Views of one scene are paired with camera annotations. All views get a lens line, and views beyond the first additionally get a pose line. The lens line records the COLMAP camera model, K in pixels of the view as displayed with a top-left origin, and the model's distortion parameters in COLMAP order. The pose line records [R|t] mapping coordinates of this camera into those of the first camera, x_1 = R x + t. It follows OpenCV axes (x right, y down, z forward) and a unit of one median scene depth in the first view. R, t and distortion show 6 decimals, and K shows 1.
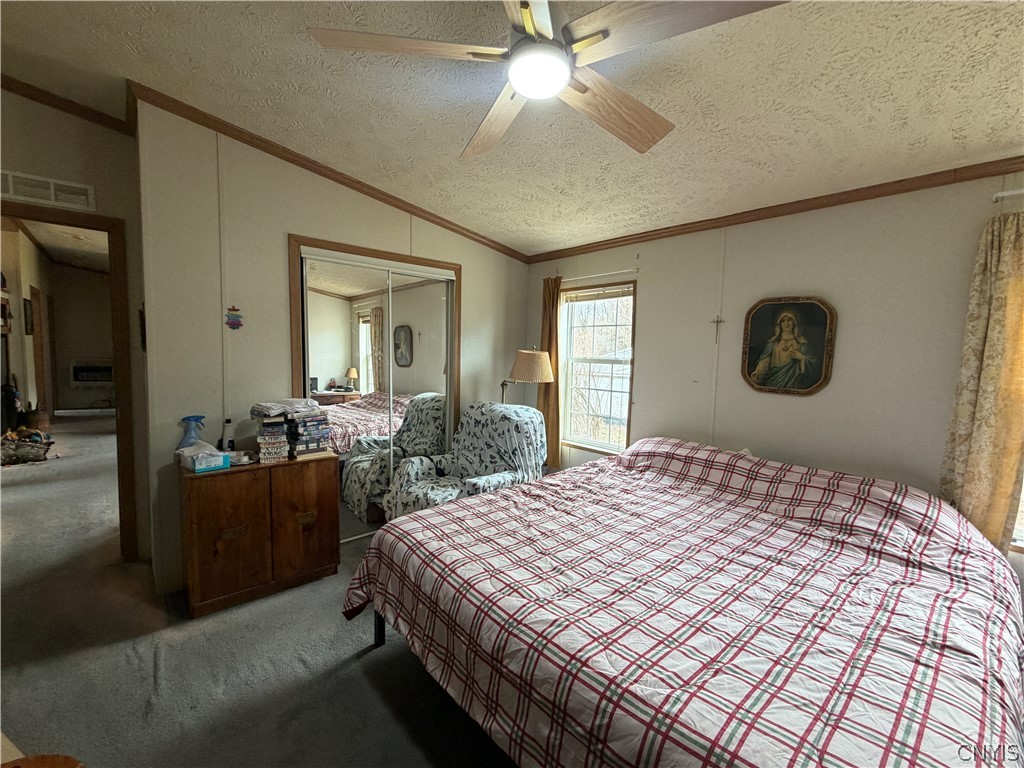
lens RADIAL K [[453.2, 0, 512.6], [0, 453.2, 388.1], [0, 0, 1]] dist [0.000812, 0.000425]
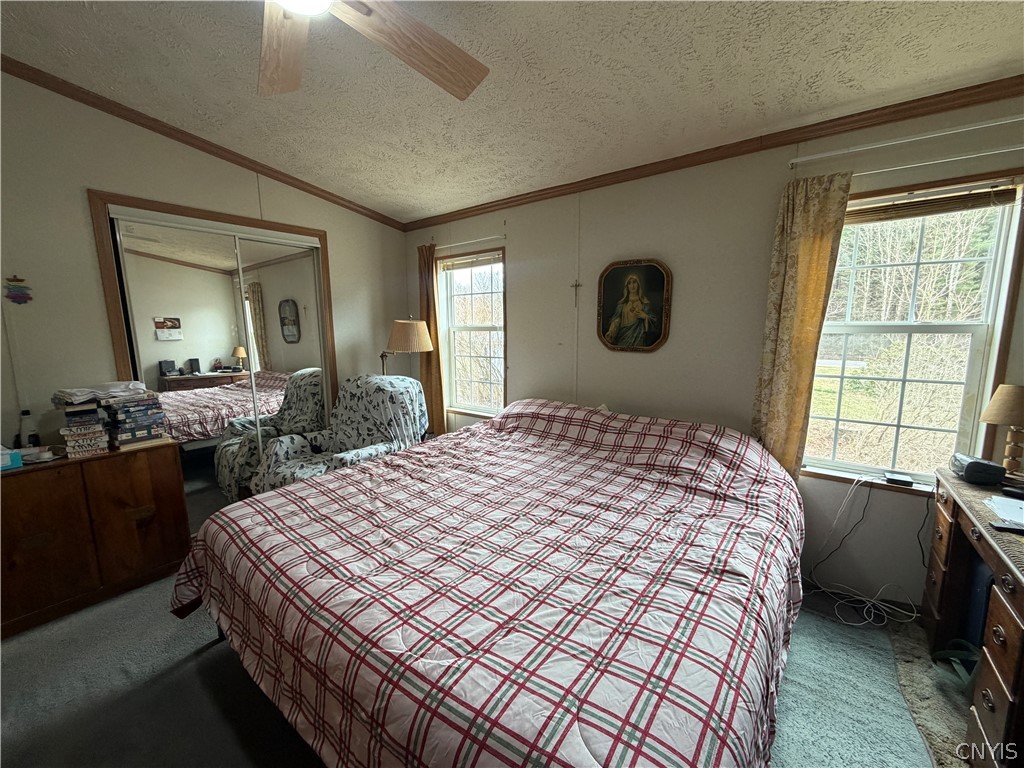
lens RADIAL K [[425.5, 0, 512.5], [0, 425.5, 390.3], [0, 0, 1]] dist [-0.000569, 0.000746]
pose [[0.982244, -0.061045, 0.177400, 0.177232], [0.047806, 0.995809, 0.077970, 0.015939], [-0.181416, -0.068105, 0.981045, 0.066840]]
